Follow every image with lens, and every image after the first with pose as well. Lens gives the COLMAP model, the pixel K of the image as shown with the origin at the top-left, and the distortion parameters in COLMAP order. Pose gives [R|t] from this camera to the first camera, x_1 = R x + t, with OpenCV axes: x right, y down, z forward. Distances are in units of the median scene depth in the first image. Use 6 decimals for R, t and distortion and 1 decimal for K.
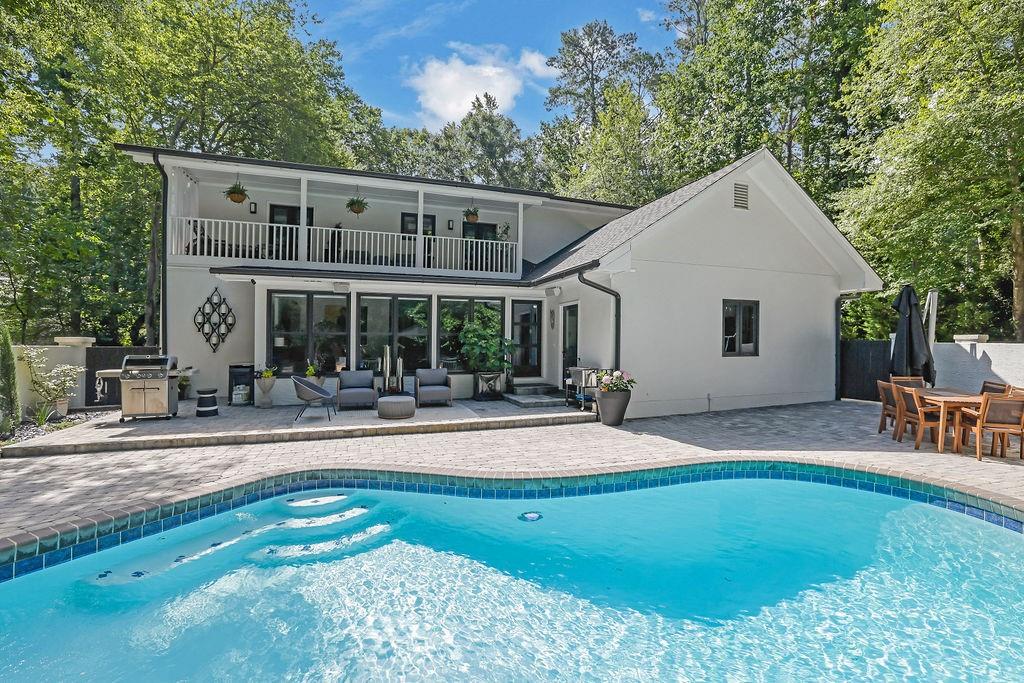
lens RADIAL K [[444.2, 0, 510.4], [0, 444.2, 329.7], [0, 0, 1]] dist [-0.033132, 0.009920]
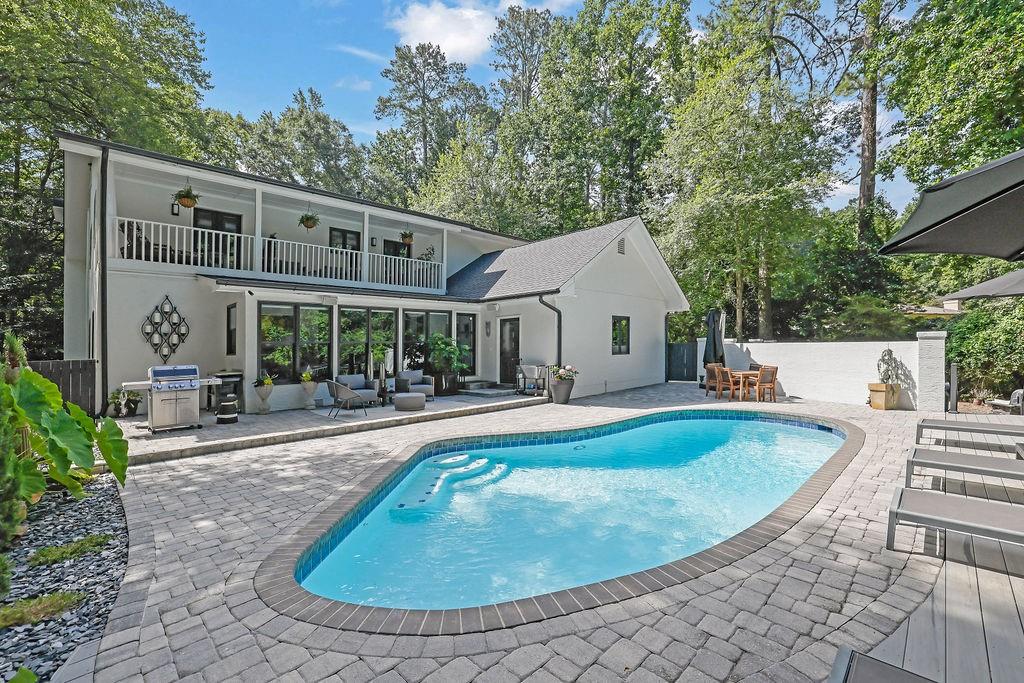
lens RADIAL K [[434.3, 0, 512.0], [0, 434.3, 341.5], [0, 0, 1]] dist [-0.022879, 0.000392]
pose [[0.909605, -0.011386, 0.415318, -0.374486], [0.007545, 0.999912, 0.010888, -0.001039], [-0.415405, -0.006770, 0.909611, -0.152072]]
